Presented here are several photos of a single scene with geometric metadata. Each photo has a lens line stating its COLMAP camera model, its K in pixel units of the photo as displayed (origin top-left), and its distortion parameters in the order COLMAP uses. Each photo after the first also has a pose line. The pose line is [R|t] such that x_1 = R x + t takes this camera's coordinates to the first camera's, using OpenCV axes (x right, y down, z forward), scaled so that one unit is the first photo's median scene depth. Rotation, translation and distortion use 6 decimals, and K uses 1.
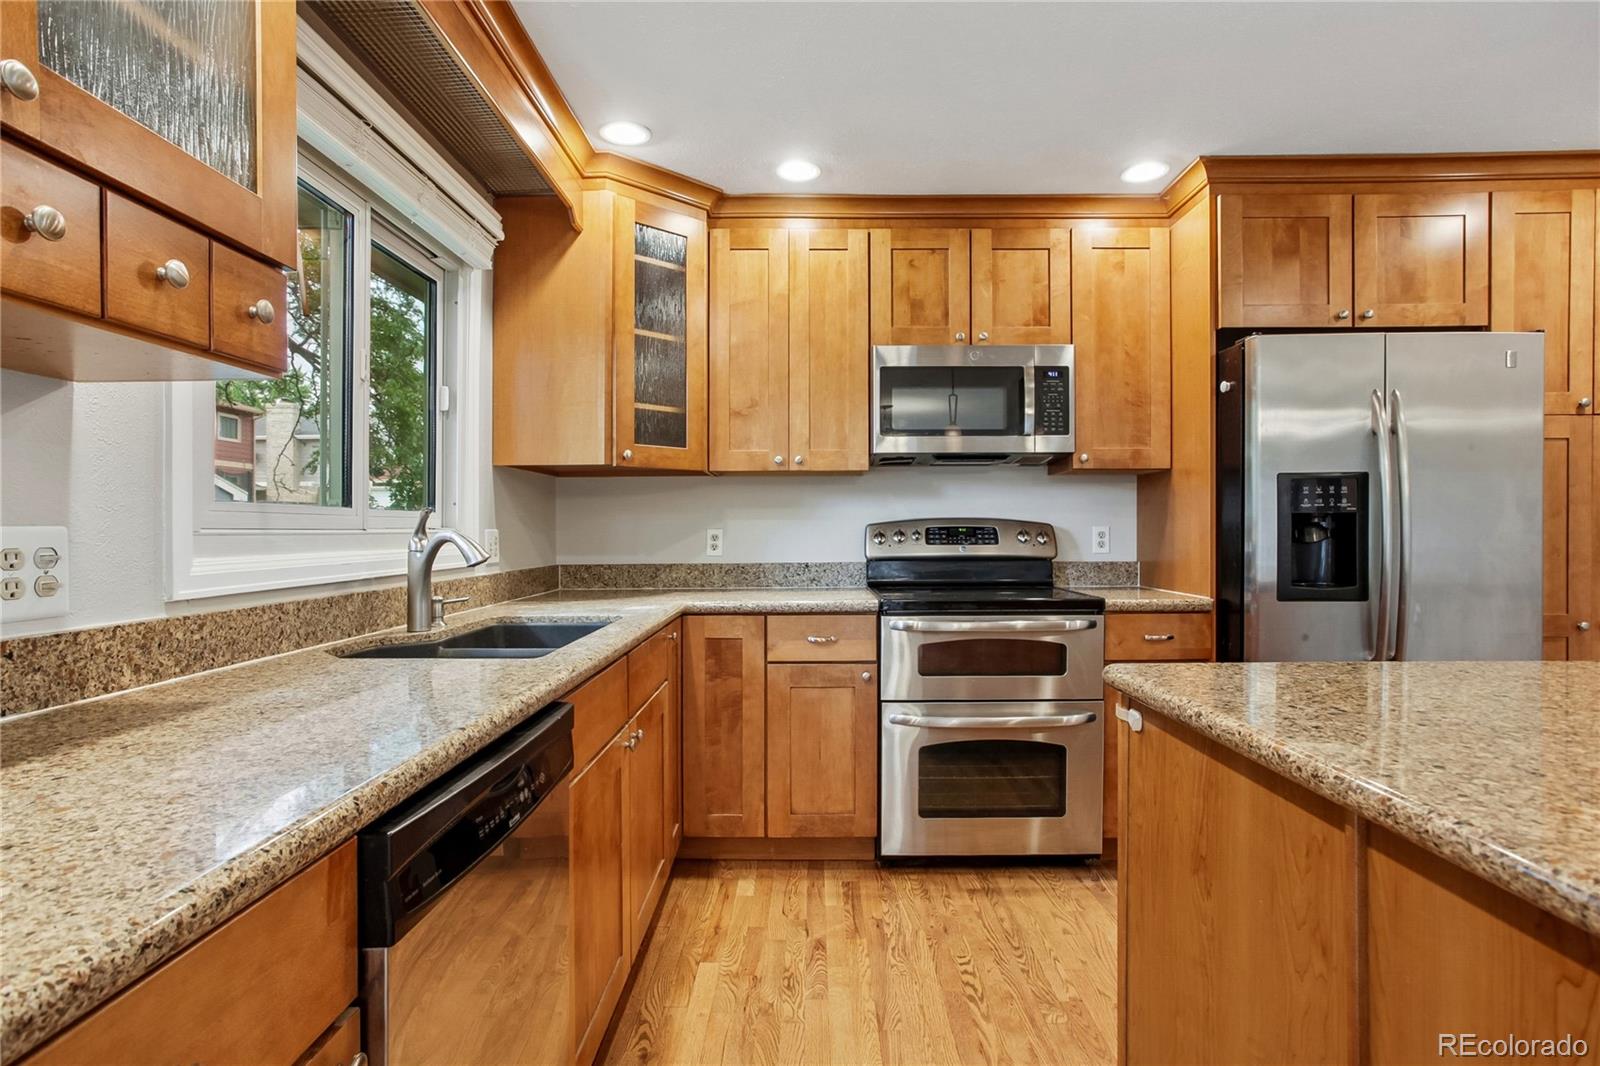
lens RADIAL K [[826.0, 0, 812.6], [0, 826.0, 546.5], [0, 0, 1]] dist [-0.033773, 0.013777]
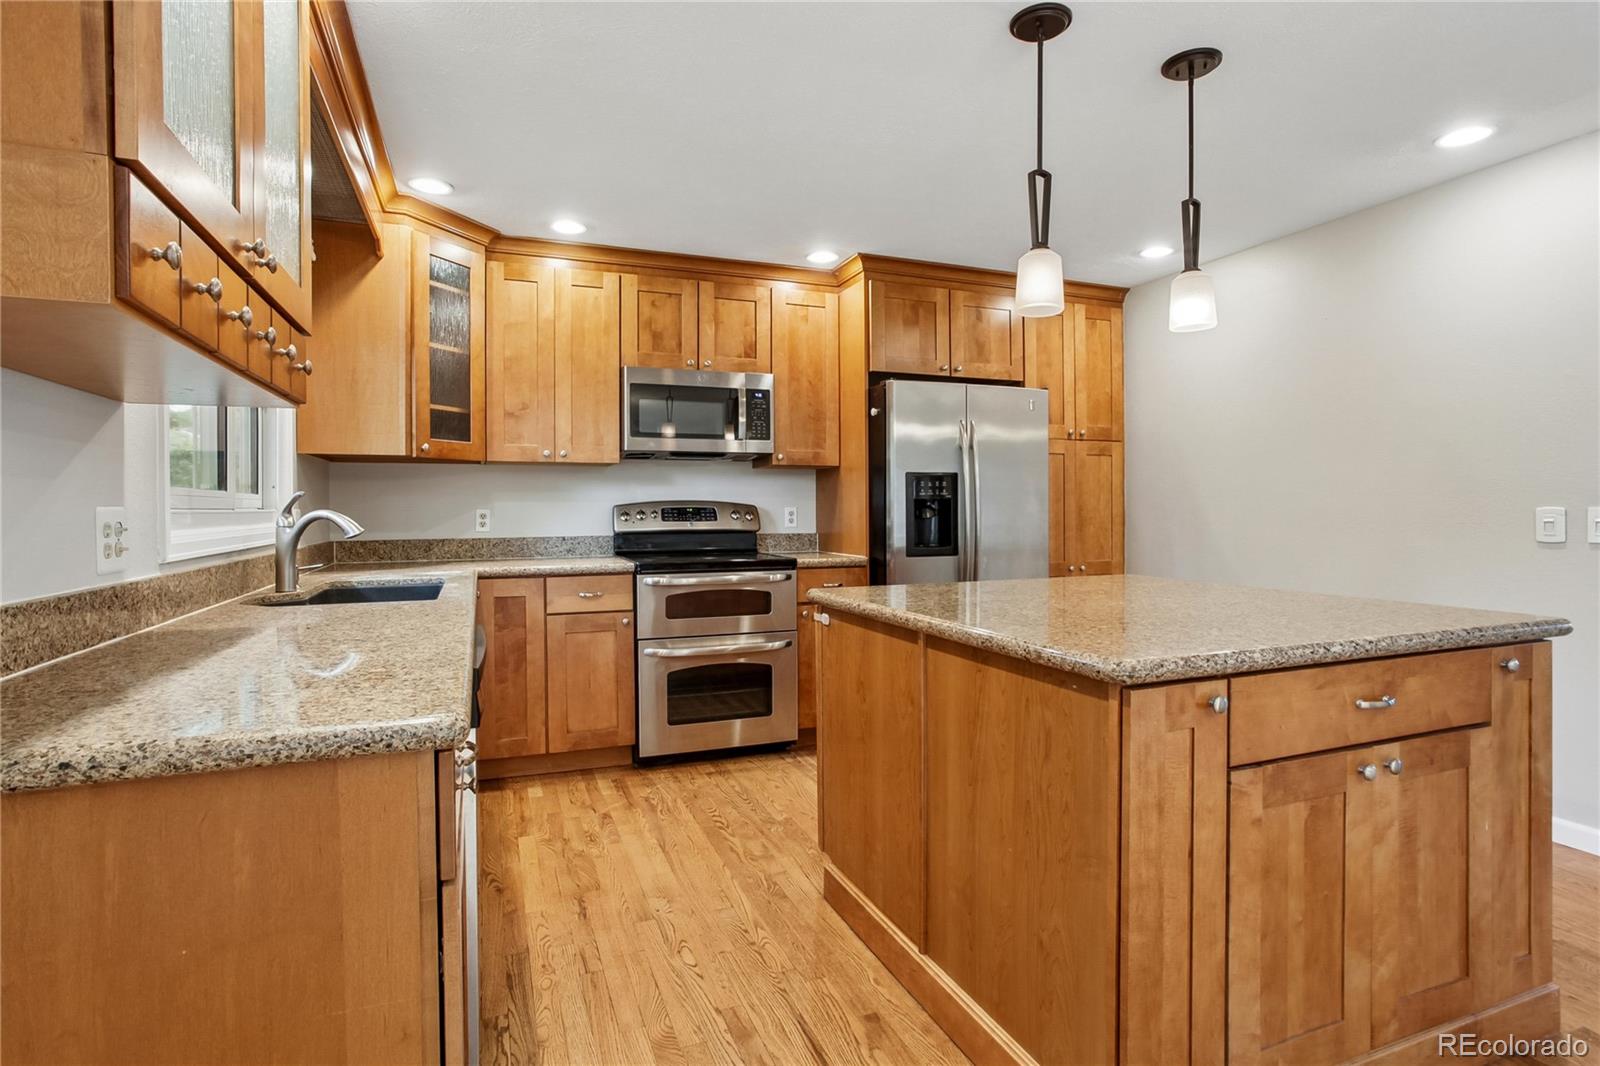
lens RADIAL K [[826.0, 0, 817.4], [0, 826.0, 512.0], [0, 0, 1]] dist [-0.033773, 0.013777]
pose [[0.924539, -0.000572, 0.381088, -0.150499], [0.007137, 0.999849, -0.015814, 0.006148], [-0.381021, 0.017340, 0.924404, -0.320500]]
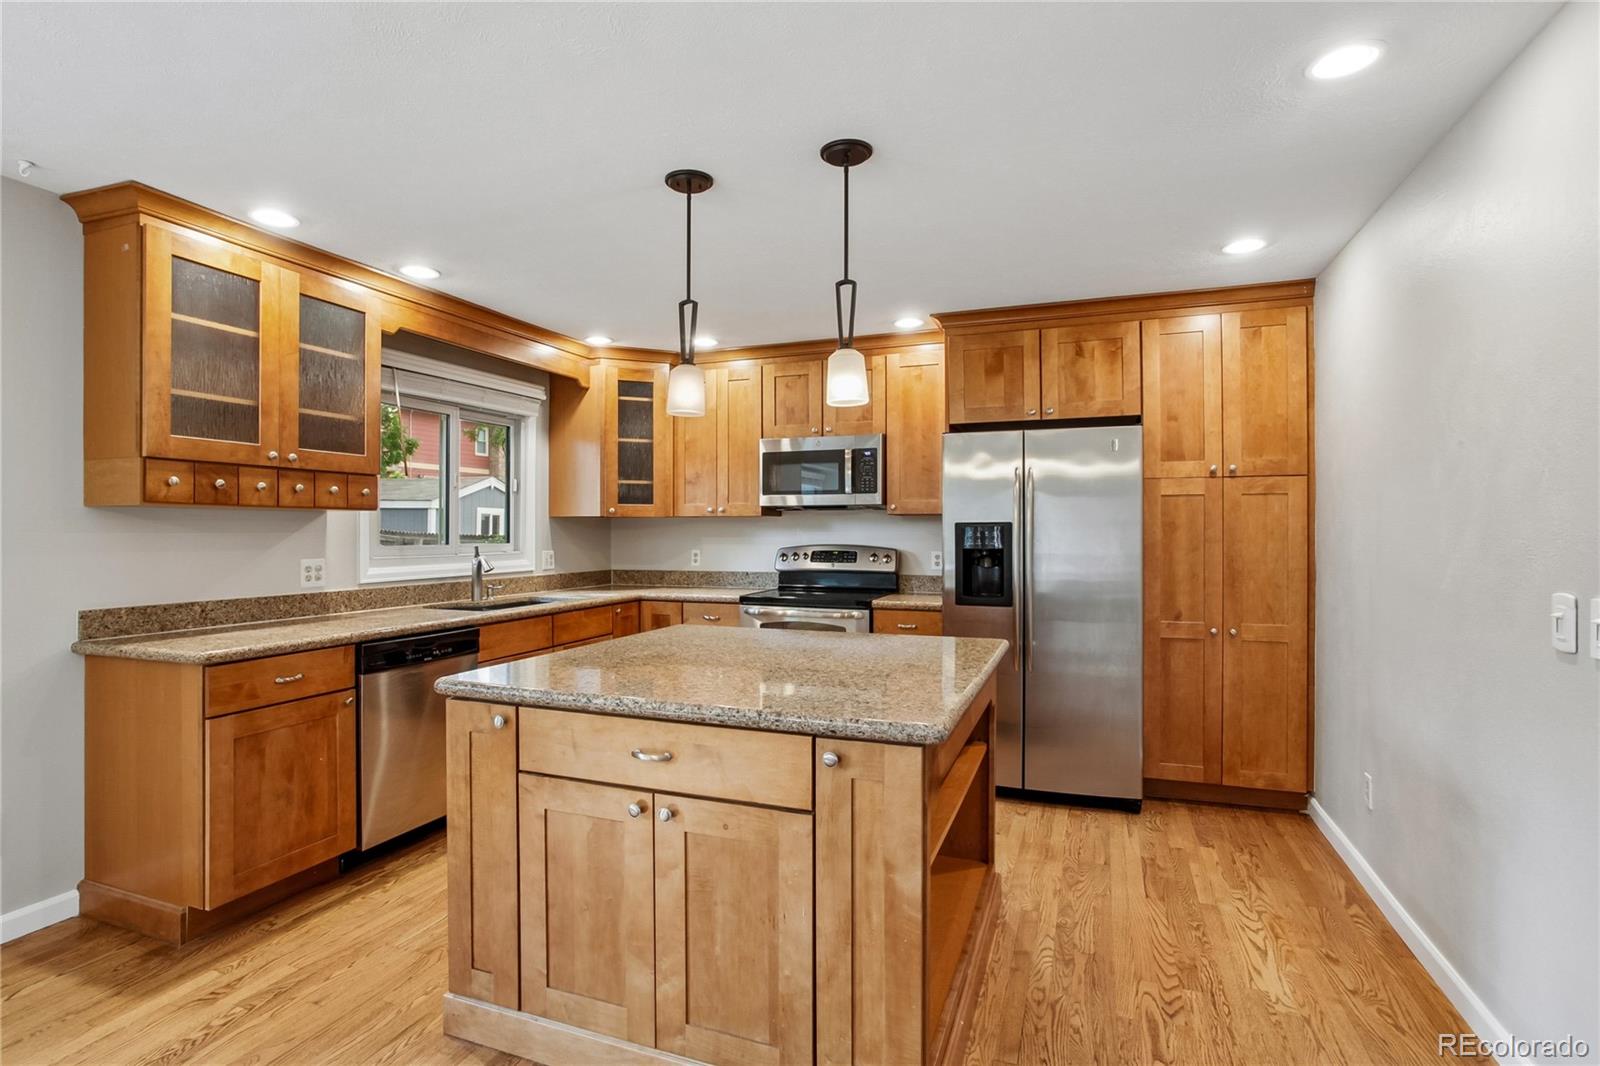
lens RADIAL K [[826.0, 0, 788.7], [0, 826.0, 532.6], [0, 0, 1]] dist [-0.033773, 0.013777]
pose [[0.932044, 0.005570, -0.362302, 0.782811], [-0.011479, 0.999834, -0.014159, -0.041453], [0.362163, 0.017356, 0.931953, -0.534405]]
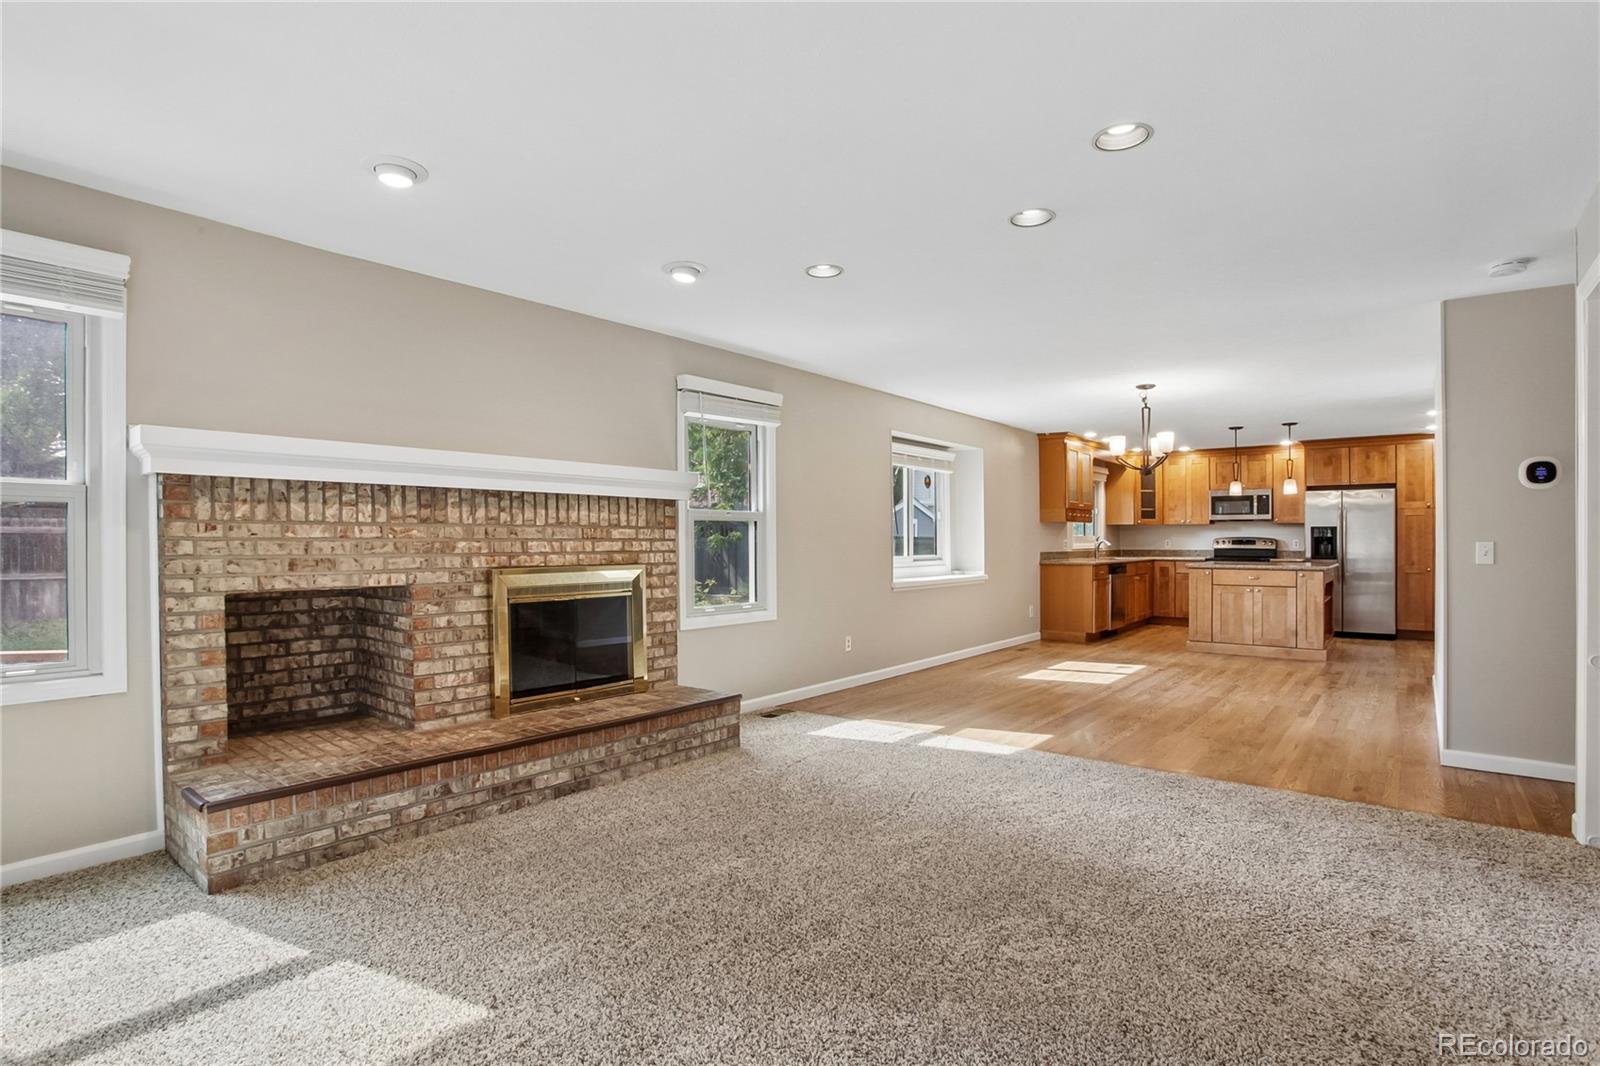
lens RADIAL K [[826.0, 0, 794.6], [0, 826.0, 535.9], [0, 0, 1]] dist [-0.033773, 0.013777]
pose [[0.787668, 0.004483, -0.616084, 0.956138], [-0.018503, 0.999695, -0.016382, 0.060029], [0.615823, 0.024303, 0.787510, -3.326239]]
